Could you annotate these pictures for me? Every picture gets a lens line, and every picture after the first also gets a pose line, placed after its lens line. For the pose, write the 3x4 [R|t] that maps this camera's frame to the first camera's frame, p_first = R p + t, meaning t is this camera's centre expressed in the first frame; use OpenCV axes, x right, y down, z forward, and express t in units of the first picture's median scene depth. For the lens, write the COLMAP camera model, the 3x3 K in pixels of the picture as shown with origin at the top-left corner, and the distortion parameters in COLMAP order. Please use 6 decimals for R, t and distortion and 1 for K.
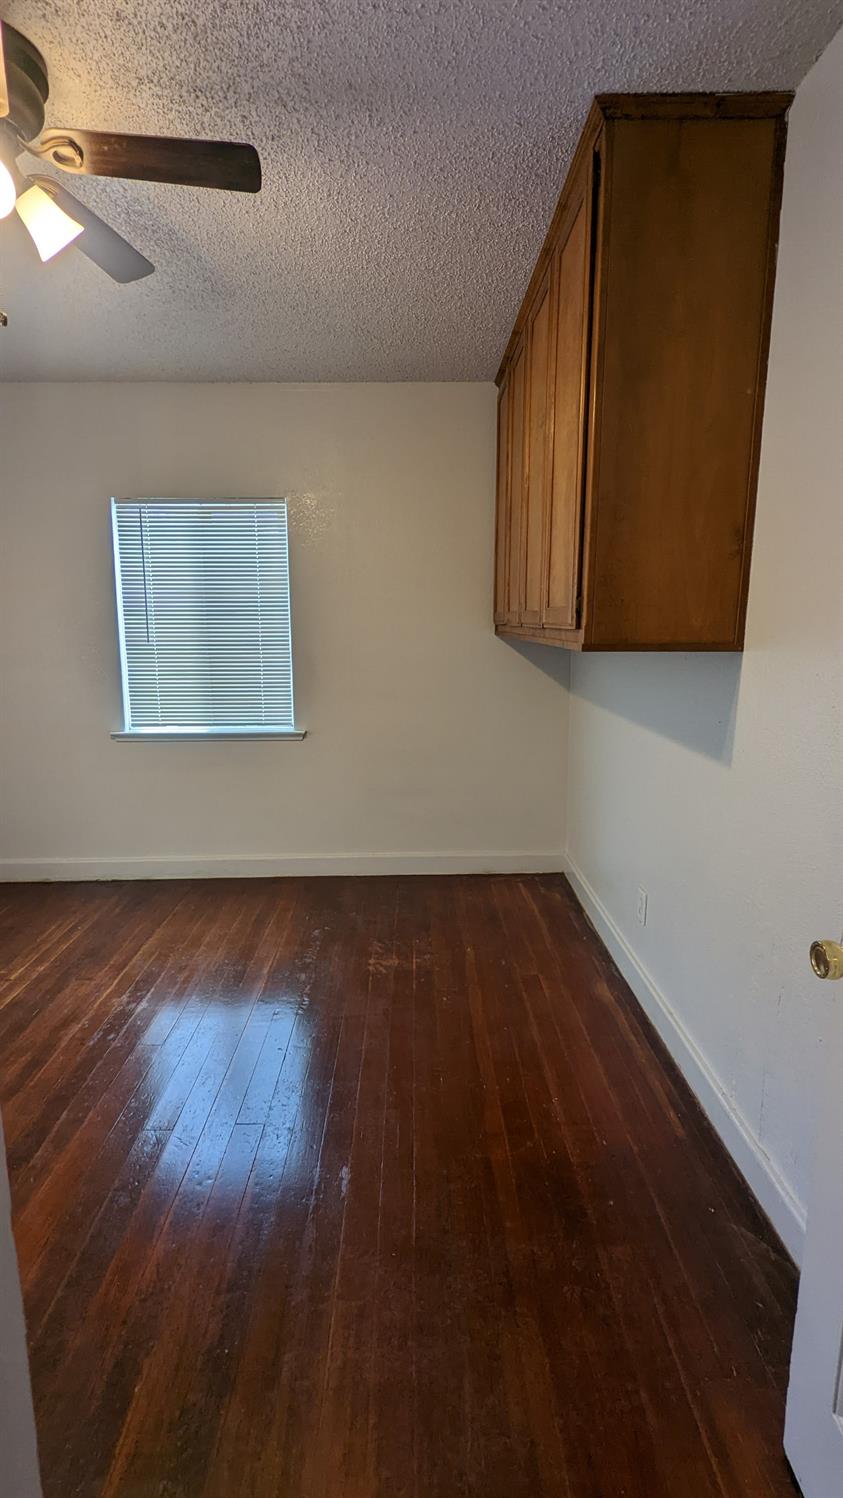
lens RADIAL K [[714.3, 0, 430.6], [0, 714.3, 750.8], [0, 0, 1]] dist [-0.000776, 0.004093]
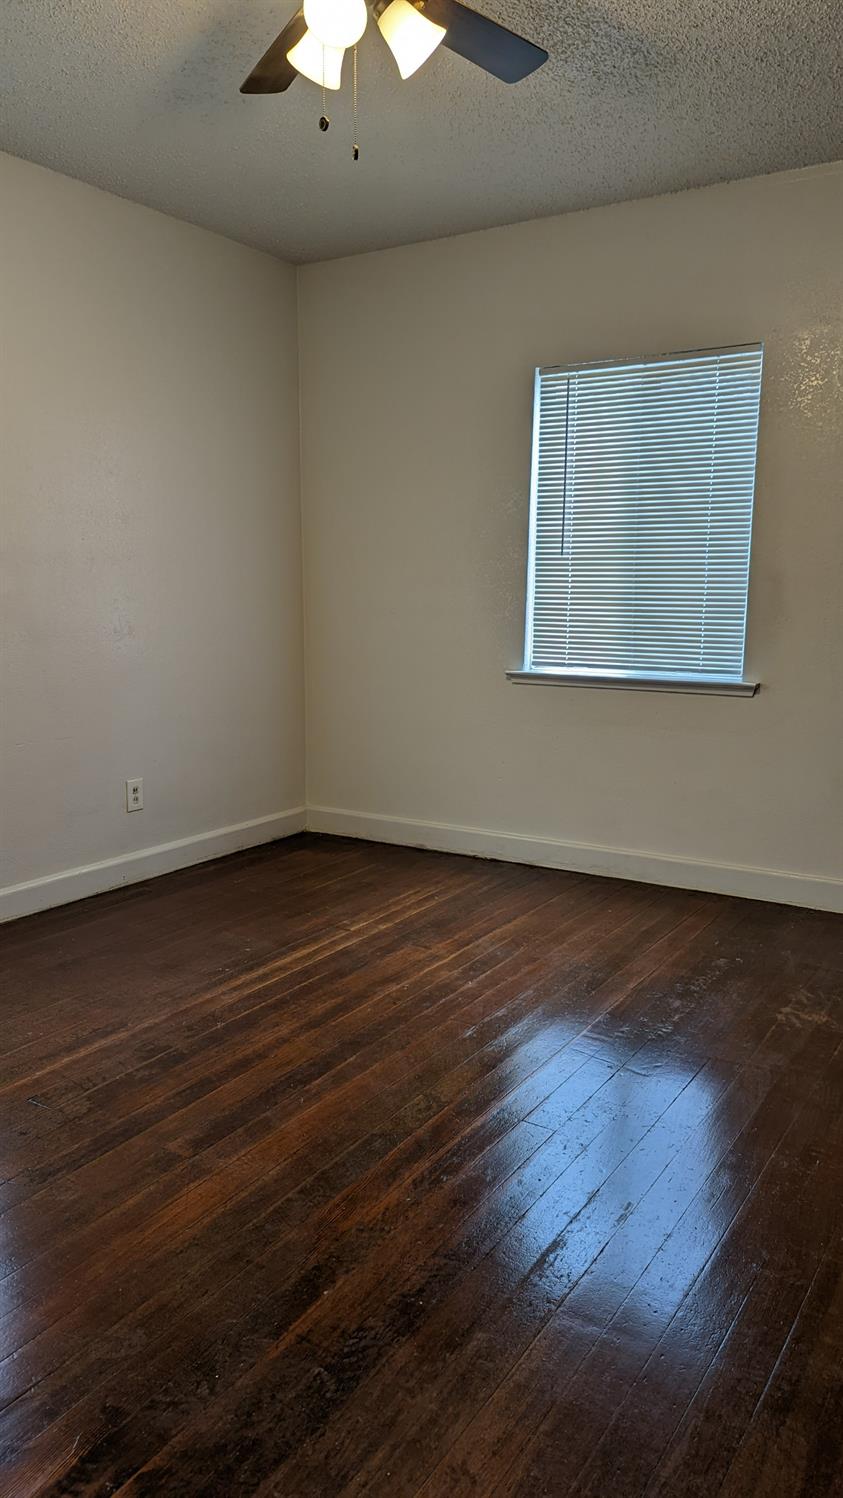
lens RADIAL K [[1067.2, 0, 416.9], [0, 1067.2, 747.2], [0, 0, 1]] dist [0.051192, -0.039590]
pose [[0.836756, 0.096259, -0.539049, 0.171280], [-0.103182, 0.994510, 0.017425, 0.075248], [0.537767, 0.041040, 0.842094, -0.060721]]
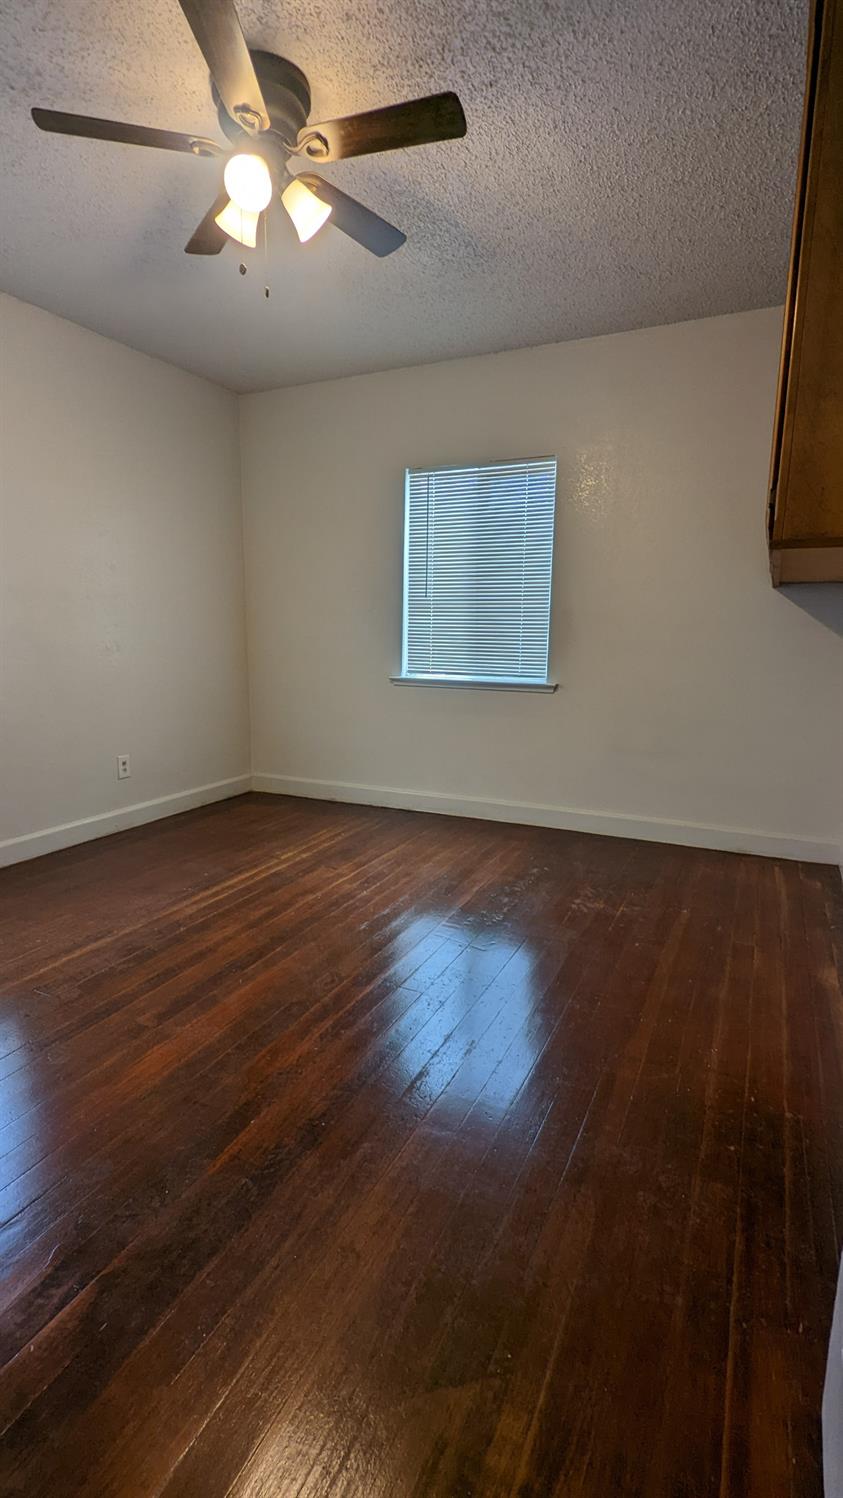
lens RADIAL K [[714.3, 0, 416.0], [0, 714.3, 741.2], [0, 0, 1]] dist [-0.000776, 0.004093]
pose [[0.893176, 0.087590, -0.441095, 0.157140], [-0.090310, 0.995803, 0.014872, 0.087764], [0.440546, 0.026552, 0.897337, -0.004556]]
